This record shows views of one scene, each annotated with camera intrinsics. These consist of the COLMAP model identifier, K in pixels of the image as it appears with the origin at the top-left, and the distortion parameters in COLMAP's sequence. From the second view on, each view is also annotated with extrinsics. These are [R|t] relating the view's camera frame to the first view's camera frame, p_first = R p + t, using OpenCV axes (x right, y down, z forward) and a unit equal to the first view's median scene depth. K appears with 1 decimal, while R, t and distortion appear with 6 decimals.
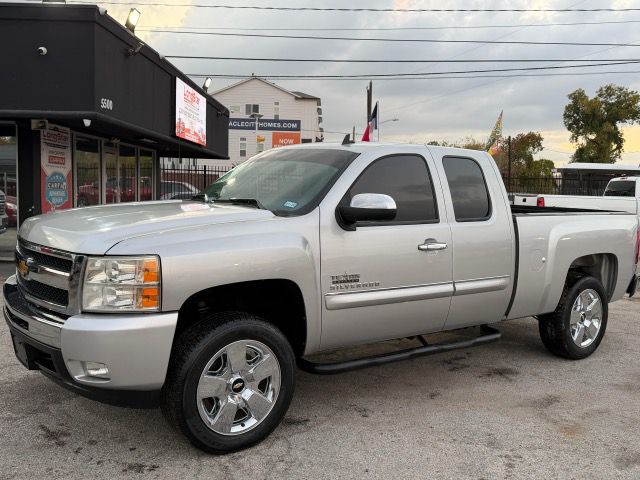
lens RADIAL K [[606.5, 0, 320.0], [0, 606.5, 240.0], [0, 0, 1]] dist [0.140096, -0.255832]
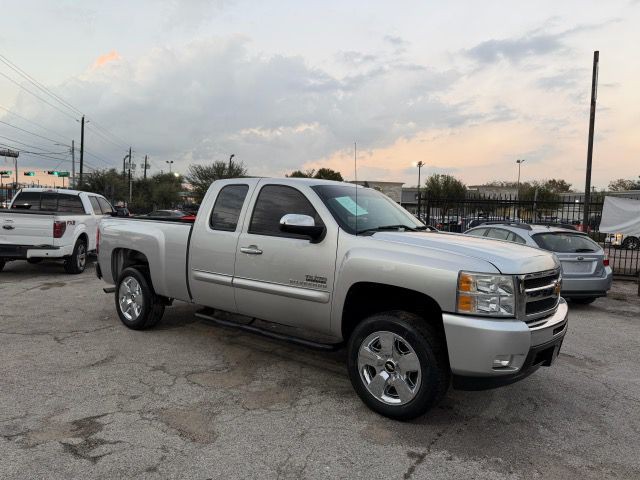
lens RADIAL K [[443.6, 0, 317.7], [0, 443.6, 240.8], [0, 0, 1]] dist [0.075006, -0.101410]
pose [[-0.252544, -0.096964, 0.962715, -0.943338], [0.042567, 0.992889, 0.111169, -0.138844], [-0.966649, 0.069055, -0.246620, 1.284694]]
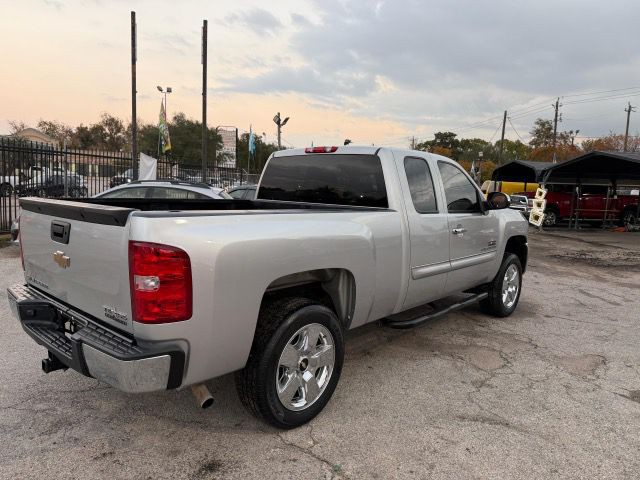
lens RADIAL K [[443.6, 0, 317.7], [0, 443.6, 240.8], [0, 0, 1]] dist [0.075006, -0.101410]
pose [[-0.981368, -0.043599, -0.187127, 0.353762], [-0.082573, 0.975093, 0.205853, -0.164427], [0.173491, 0.217469, -0.960525, 1.988442]]
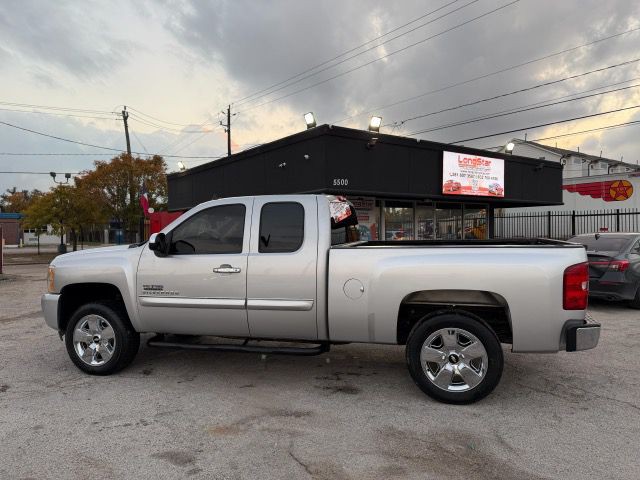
lens RADIAL K [[439.7, 0, 320.0], [0, 439.7, 240.0], [0, 0, 1]] dist [0.146400, -0.247056]
pose [[0.612461, -0.021077, -0.790219, 0.977547], [-0.036075, 0.997858, -0.054576, -0.009688], [0.789677, 0.061933, 0.610389, 0.490721]]
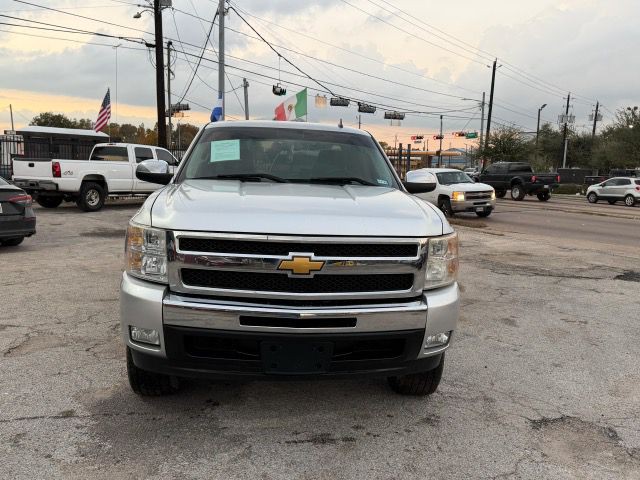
lens RADIAL K [[606.5, 0, 320.0], [0, 606.5, 240.0], [0, 0, 1]] dist [0.140096, -0.255832]
pose [[0.528085, -0.111658, 0.841819, -0.882782], [0.056970, 0.993743, 0.096071, -0.053619], [-0.847278, -0.002775, 0.531142, 0.385614]]
